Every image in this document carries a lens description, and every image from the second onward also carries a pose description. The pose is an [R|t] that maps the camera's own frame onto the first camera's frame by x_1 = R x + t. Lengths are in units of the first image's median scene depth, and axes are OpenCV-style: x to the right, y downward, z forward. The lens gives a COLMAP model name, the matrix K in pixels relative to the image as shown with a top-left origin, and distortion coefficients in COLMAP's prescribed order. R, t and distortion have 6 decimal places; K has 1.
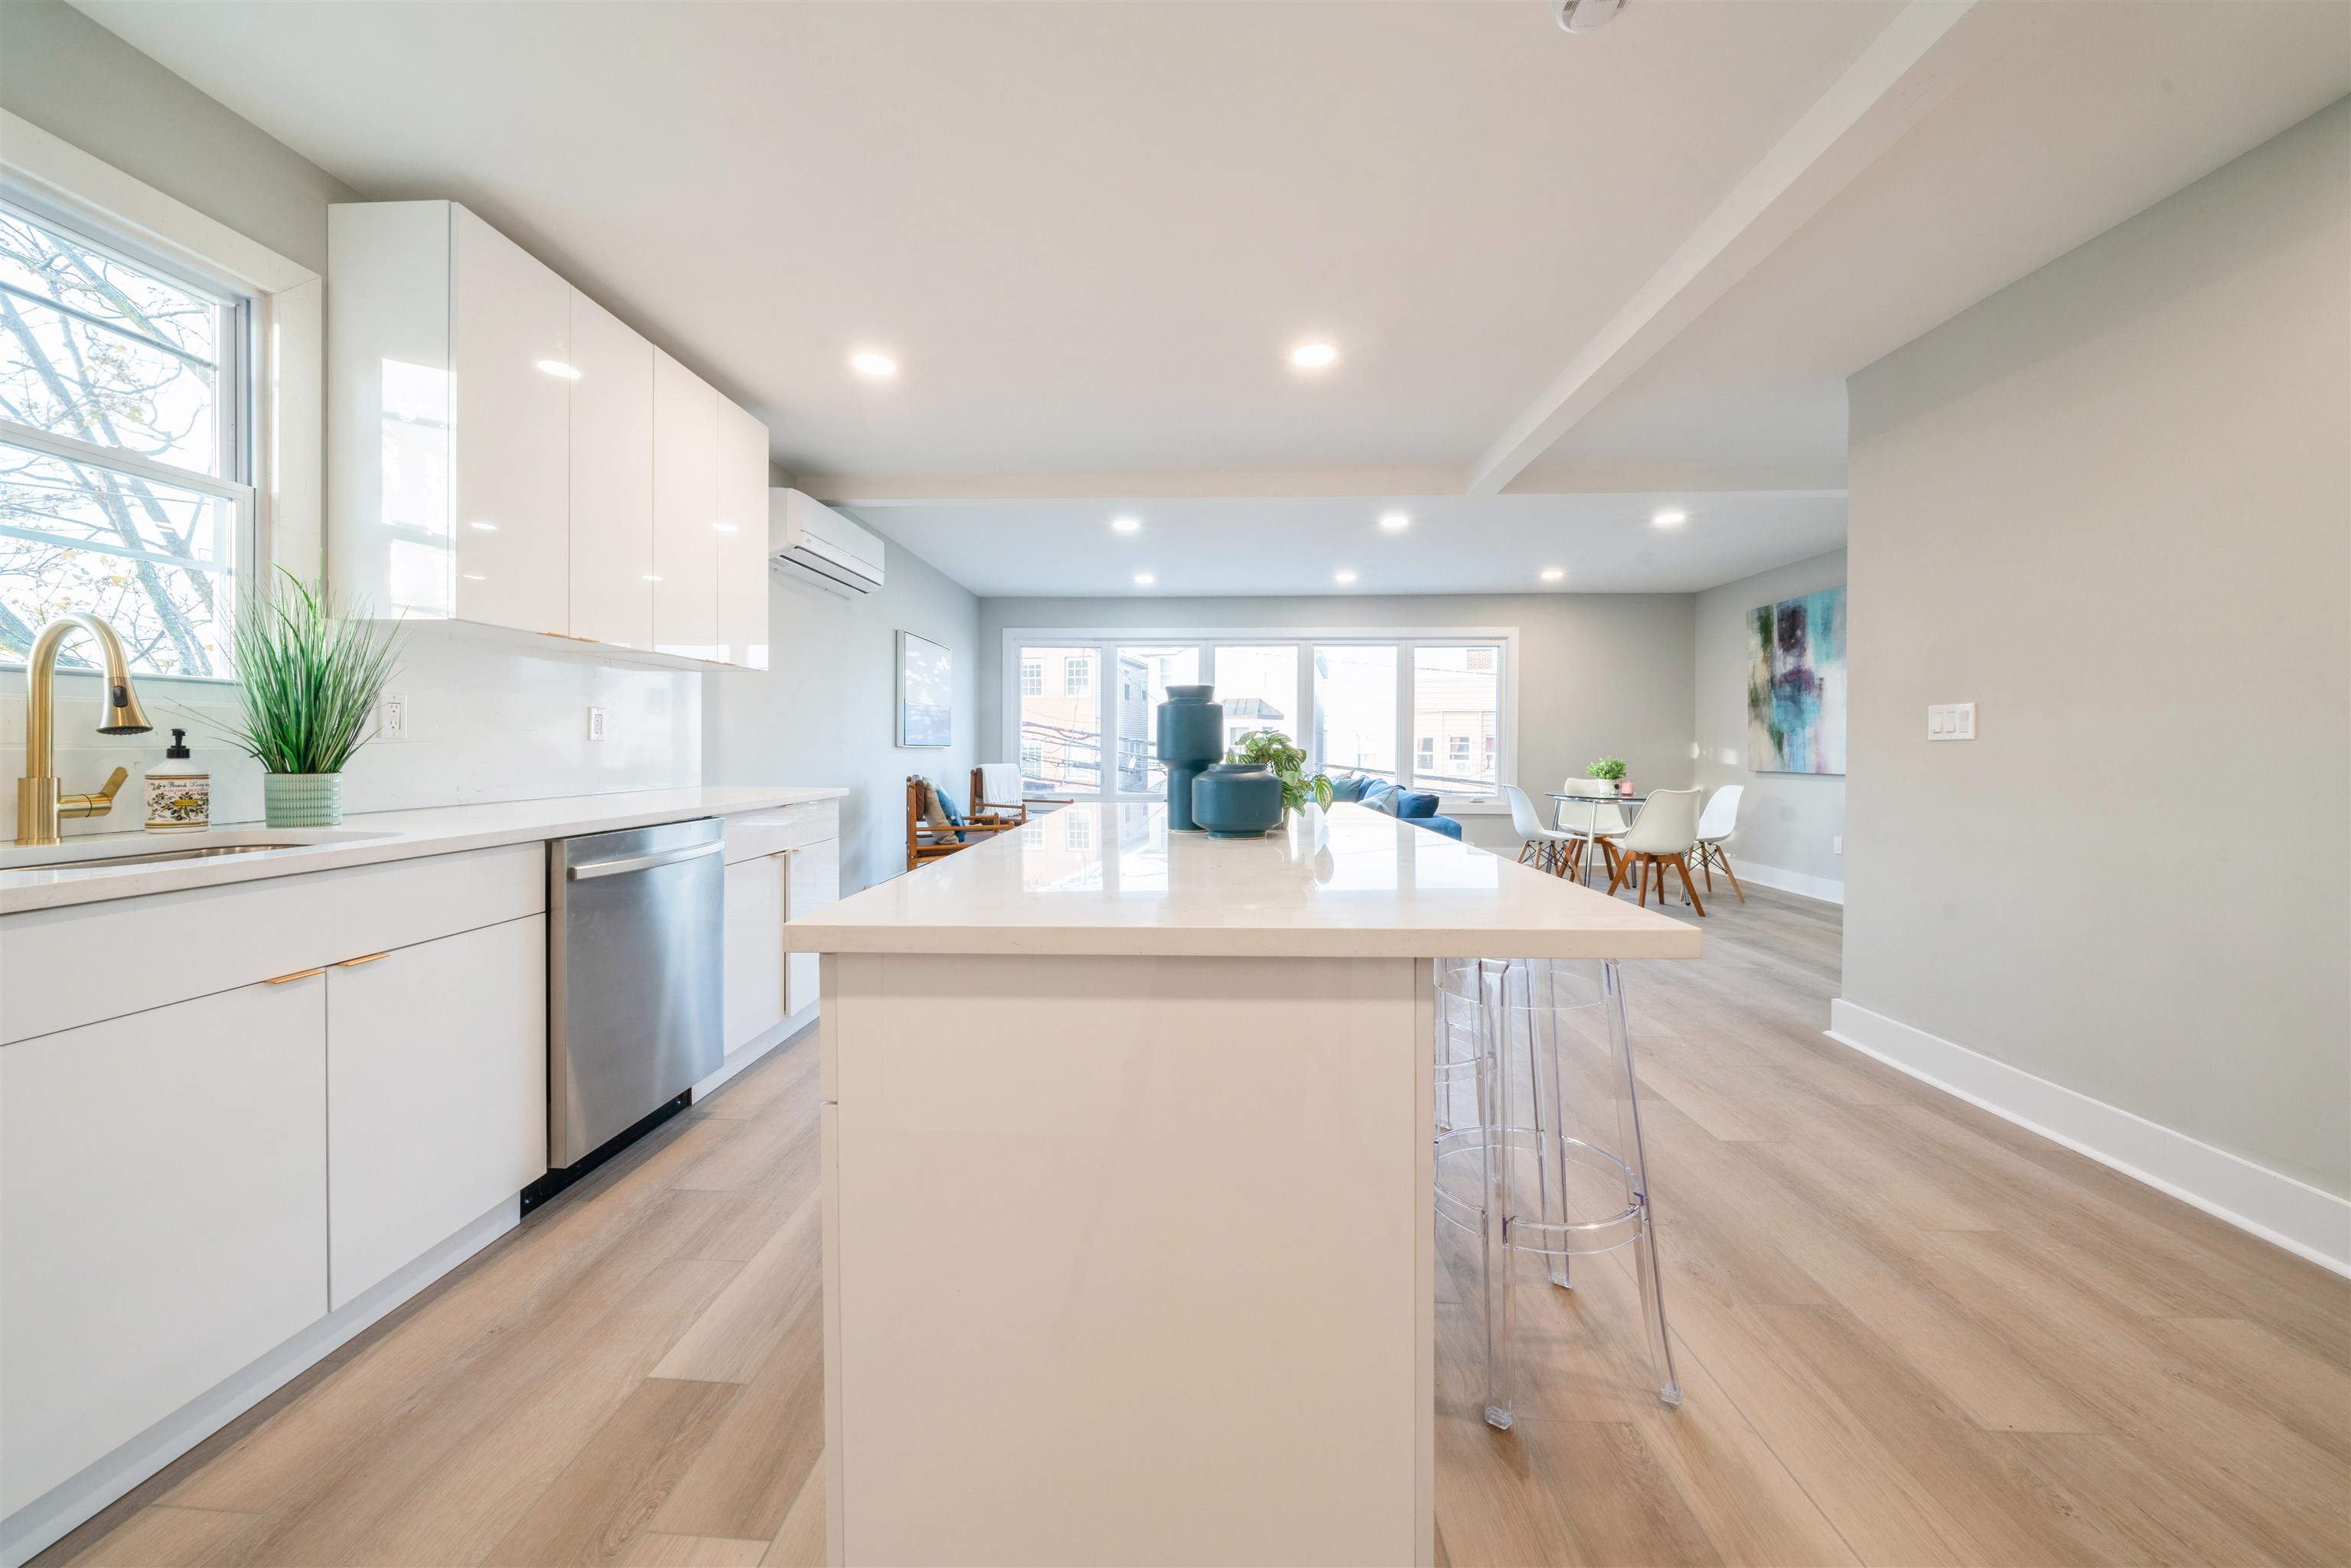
lens RADIAL K [[807.1, 0, 1166.8], [0, 807.1, 754.6], [0, 0, 1]] dist [-0.006876, -0.000114]
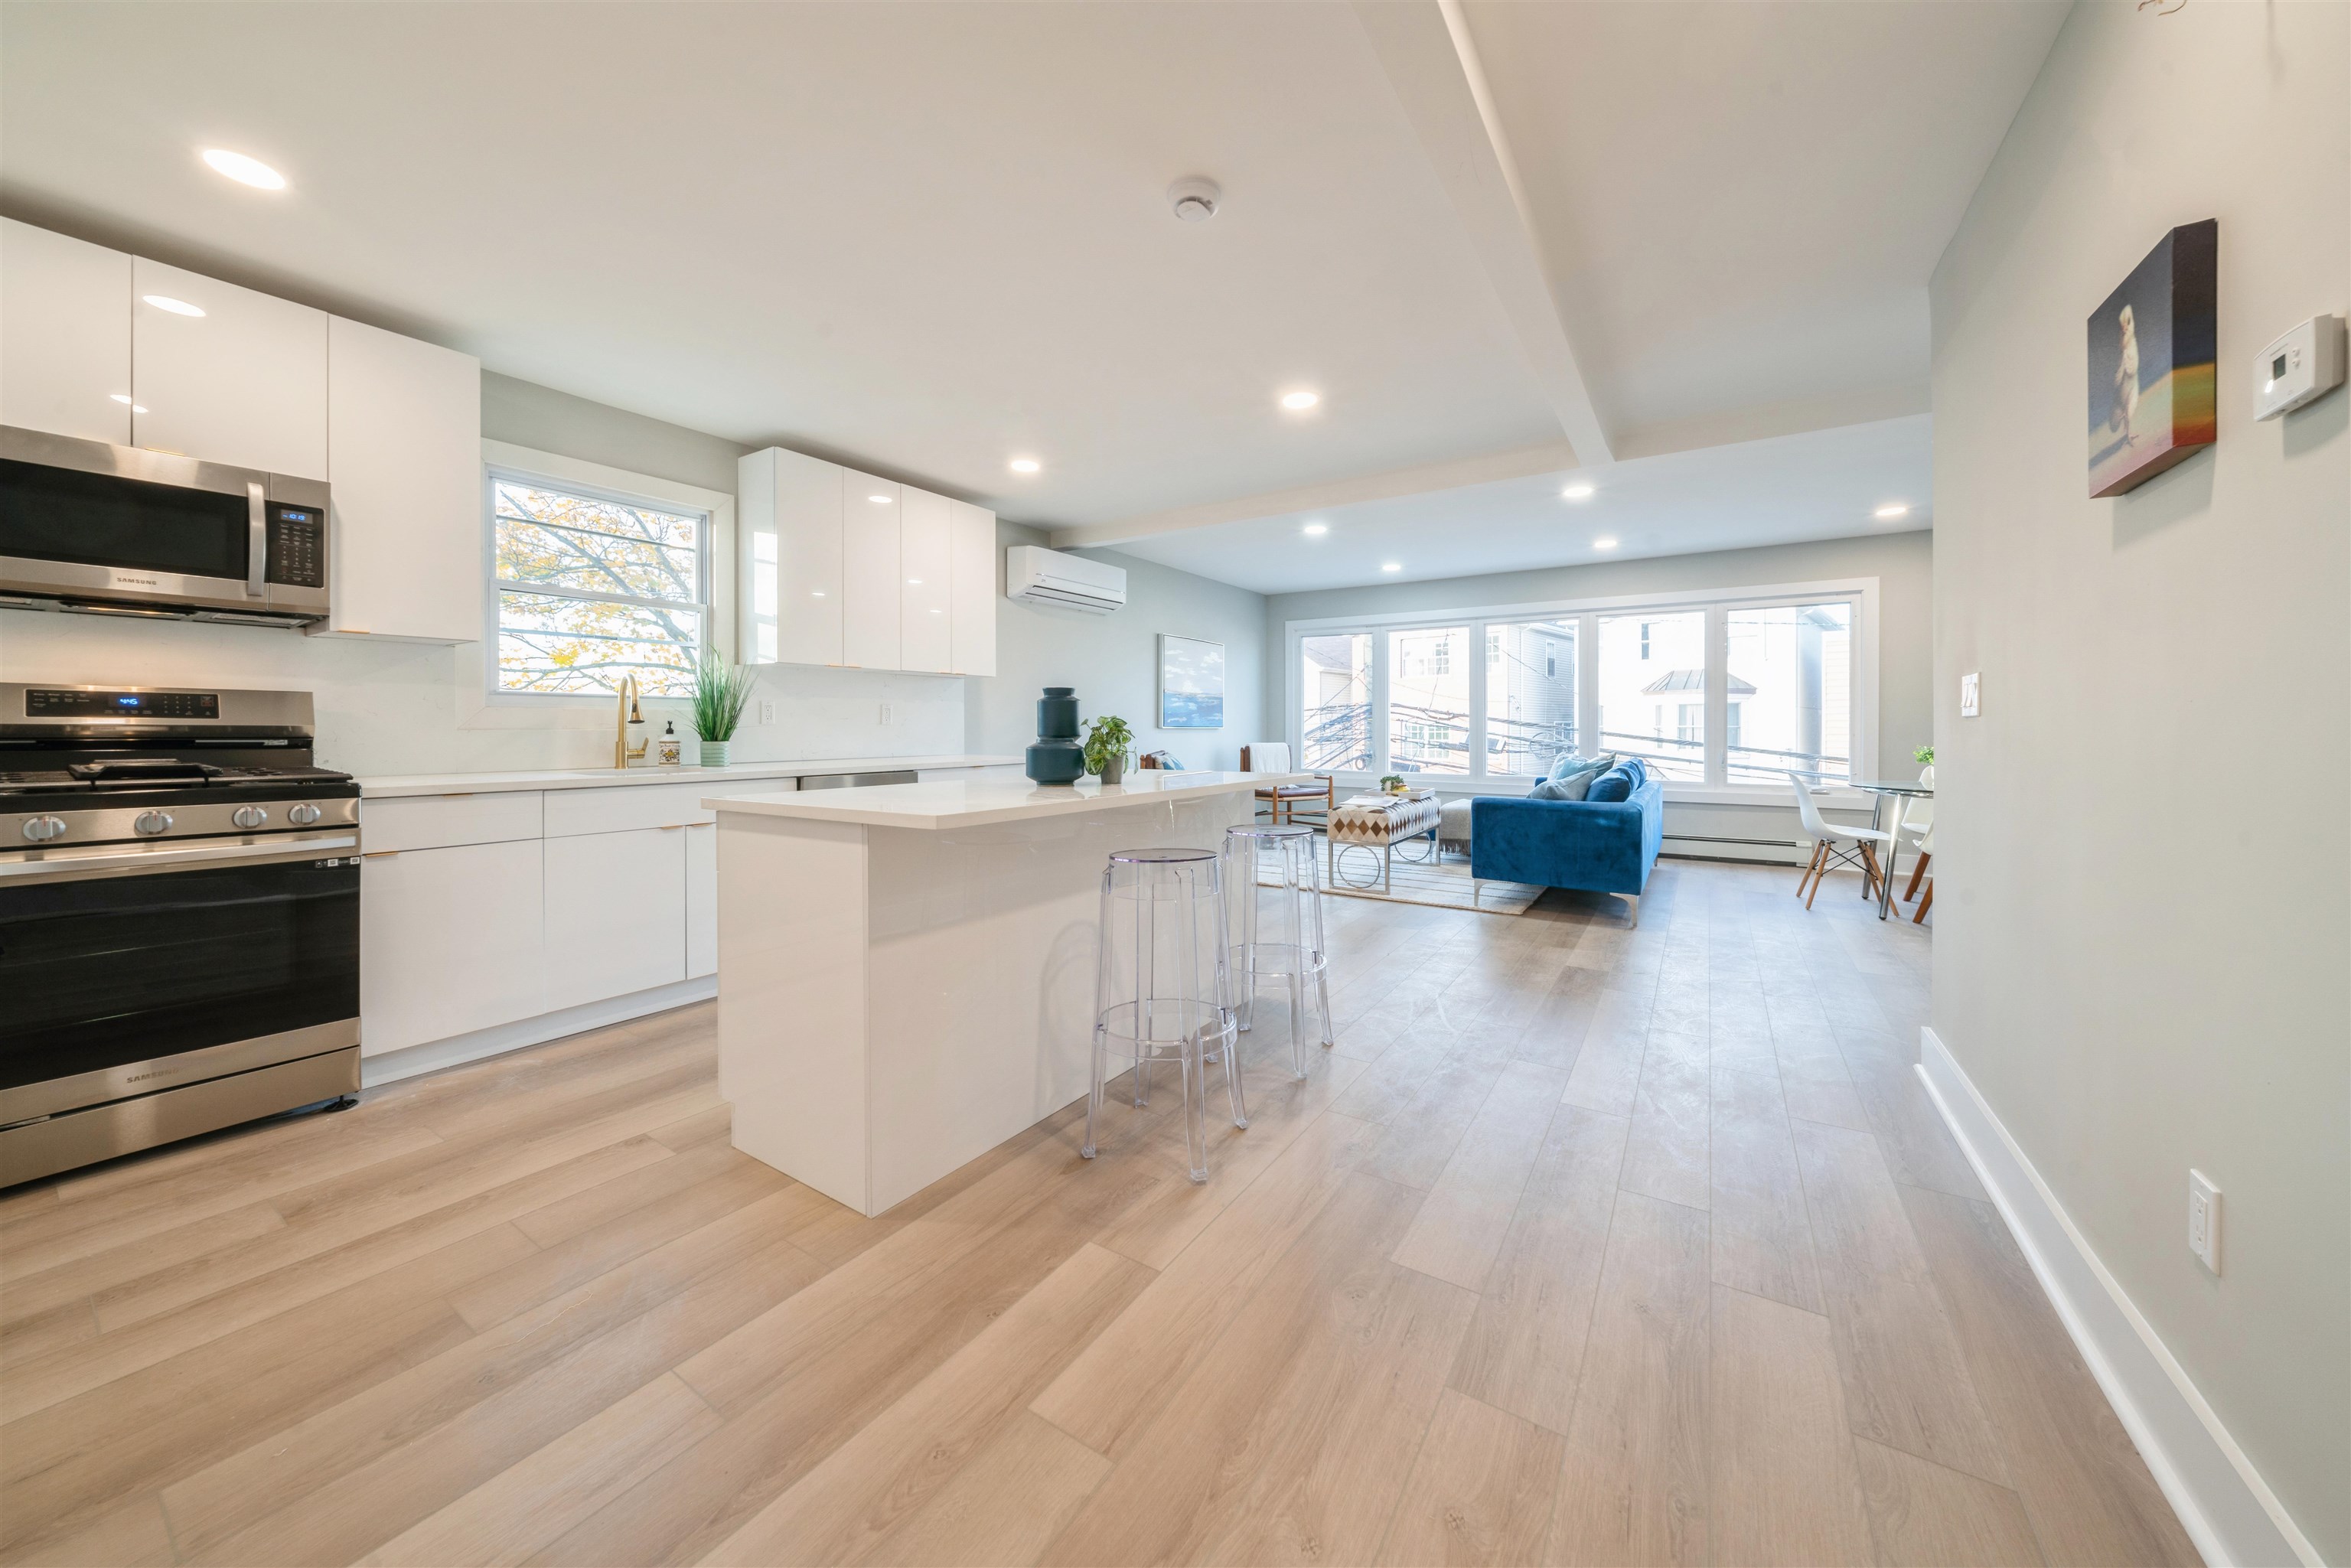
lens RADIAL K [[817.2, 0, 1169.0], [0, 817.2, 732.0], [0, 0, 1]] dist [-0.008757, 0.001648]
pose [[0.858987, -0.000404, -0.511997, 0.338114], [-0.001999, 0.999989, -0.004142, 0.001708], [0.511994, 0.004581, 0.858977, -0.073405]]
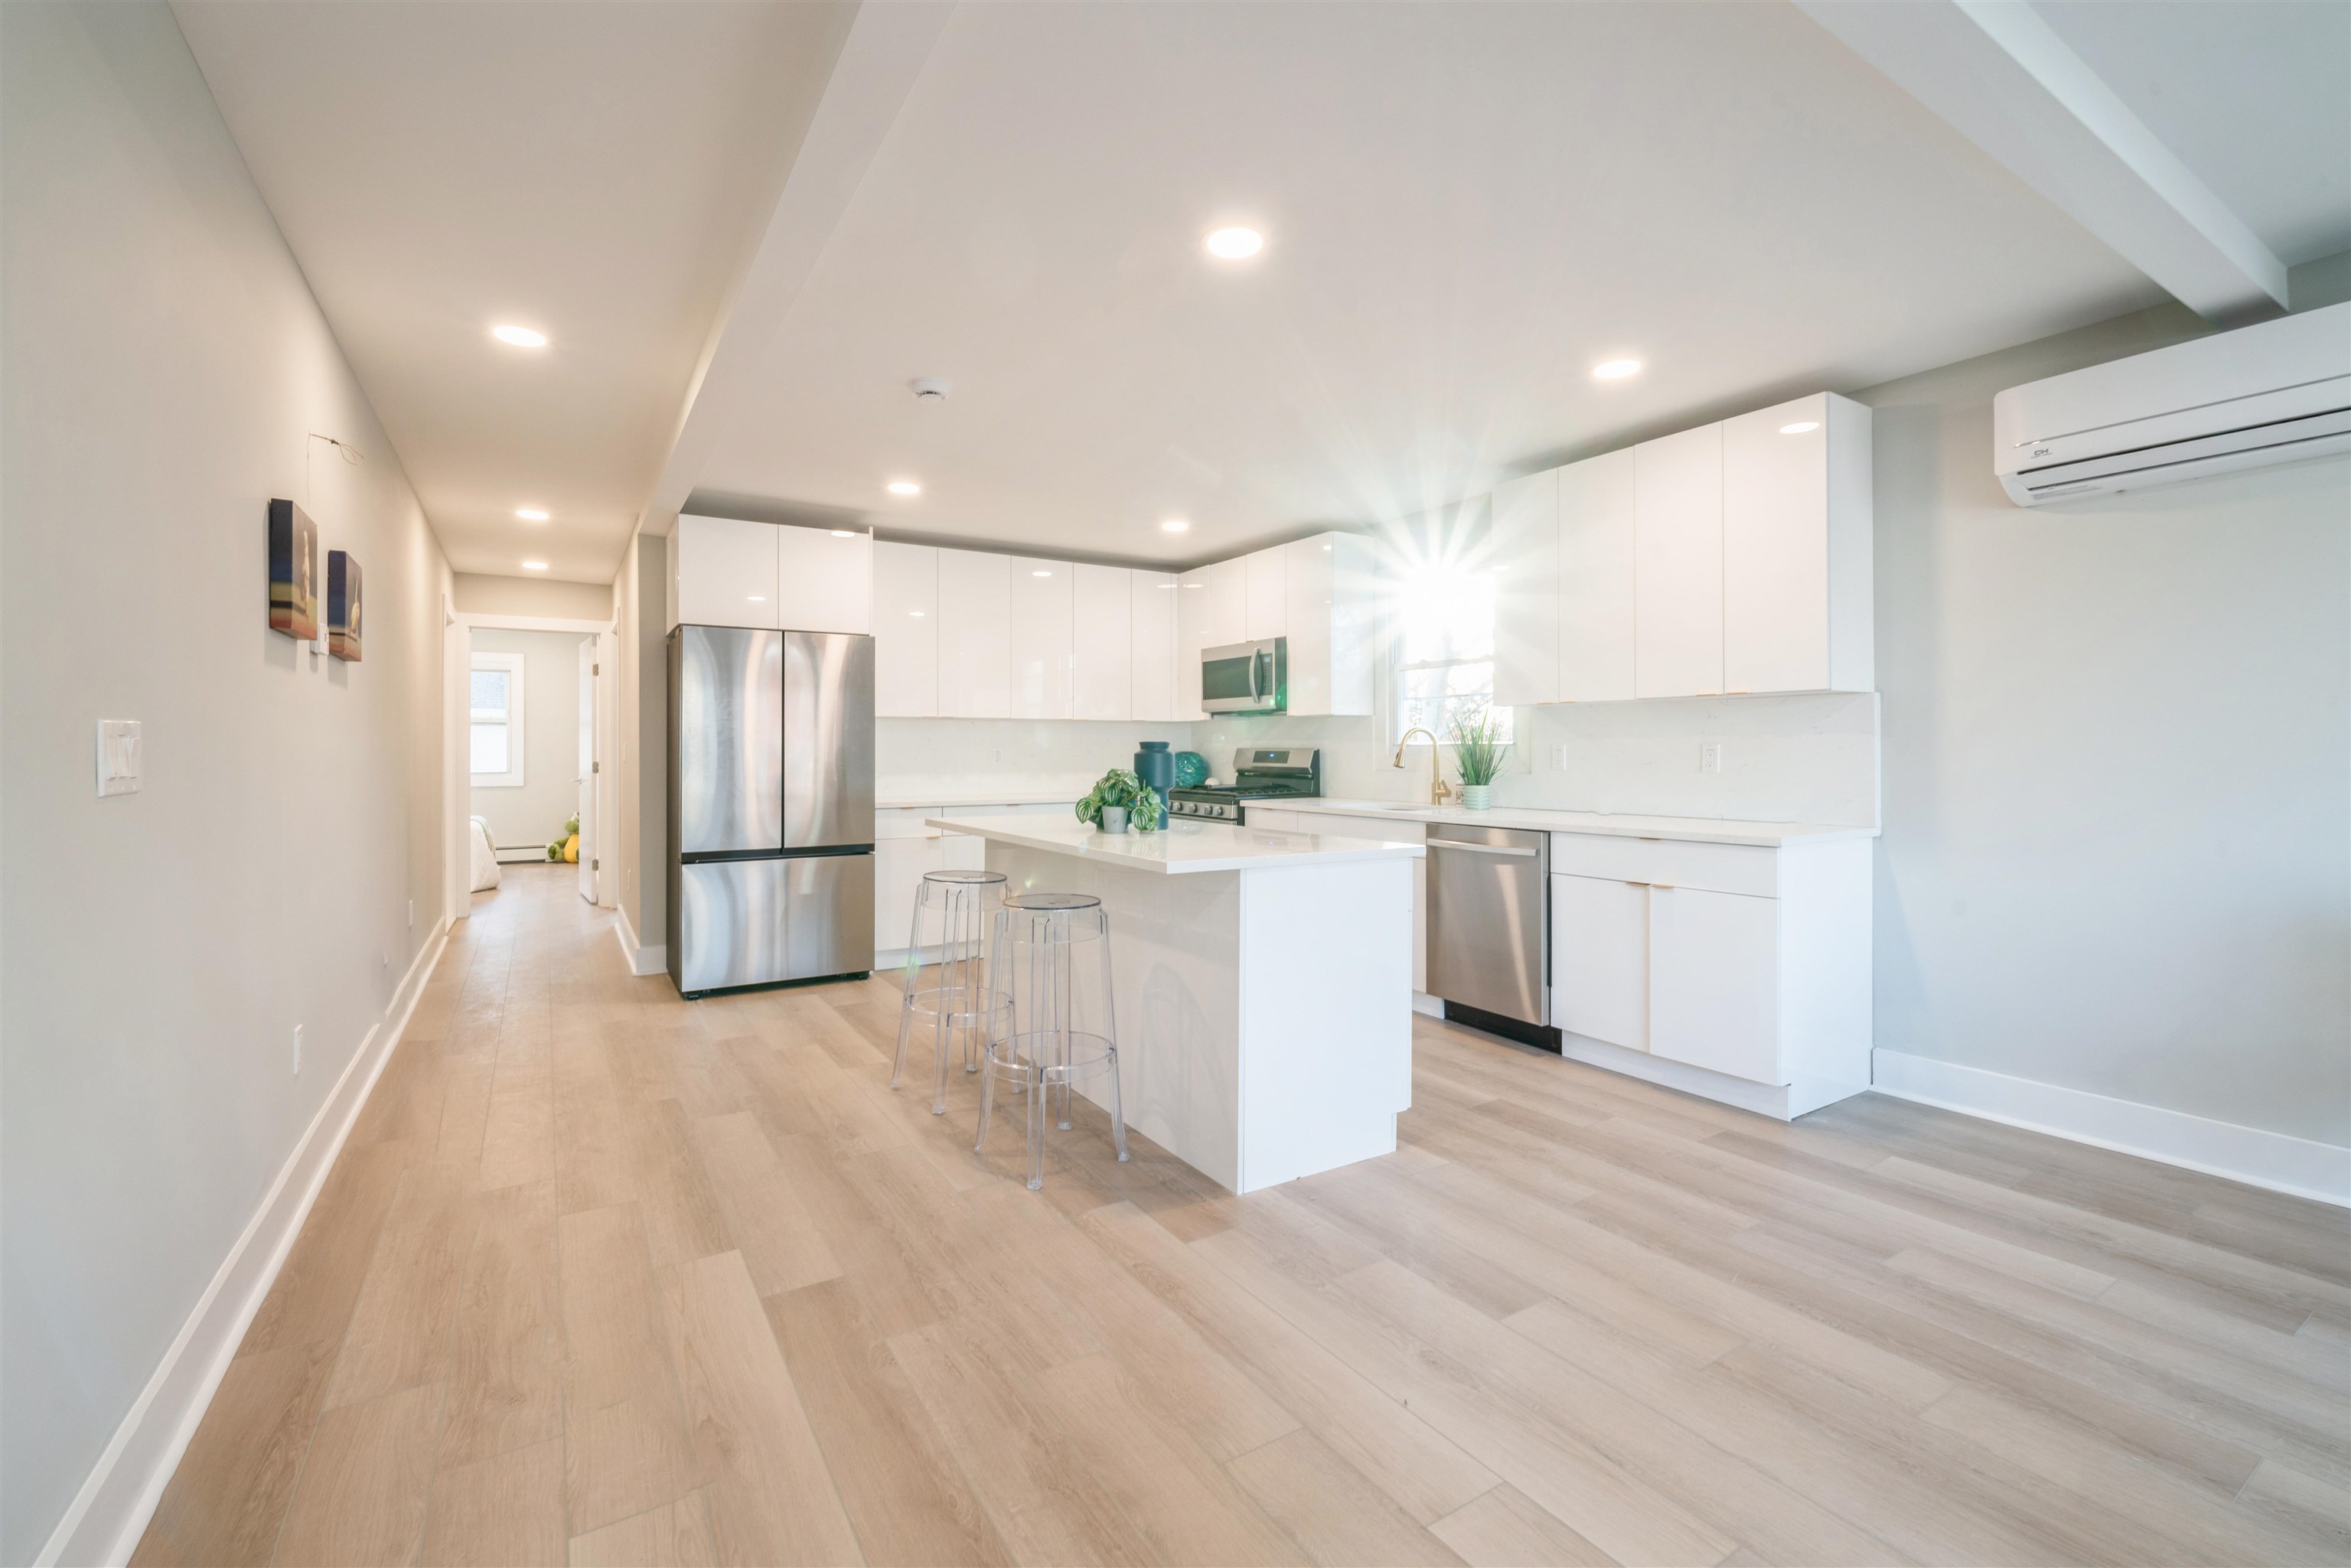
lens RADIAL K [[1000.4, 0, 1165.9], [0, 1000.4, 750.6], [0, 0, 1]] dist [-0.001155, -0.000212]
pose [[-0.822500, -0.003793, -0.568752, 0.392982], [-0.007477, 0.999963, 0.004145, -0.025153], [0.568716, 0.007662, -0.822499, 0.908311]]
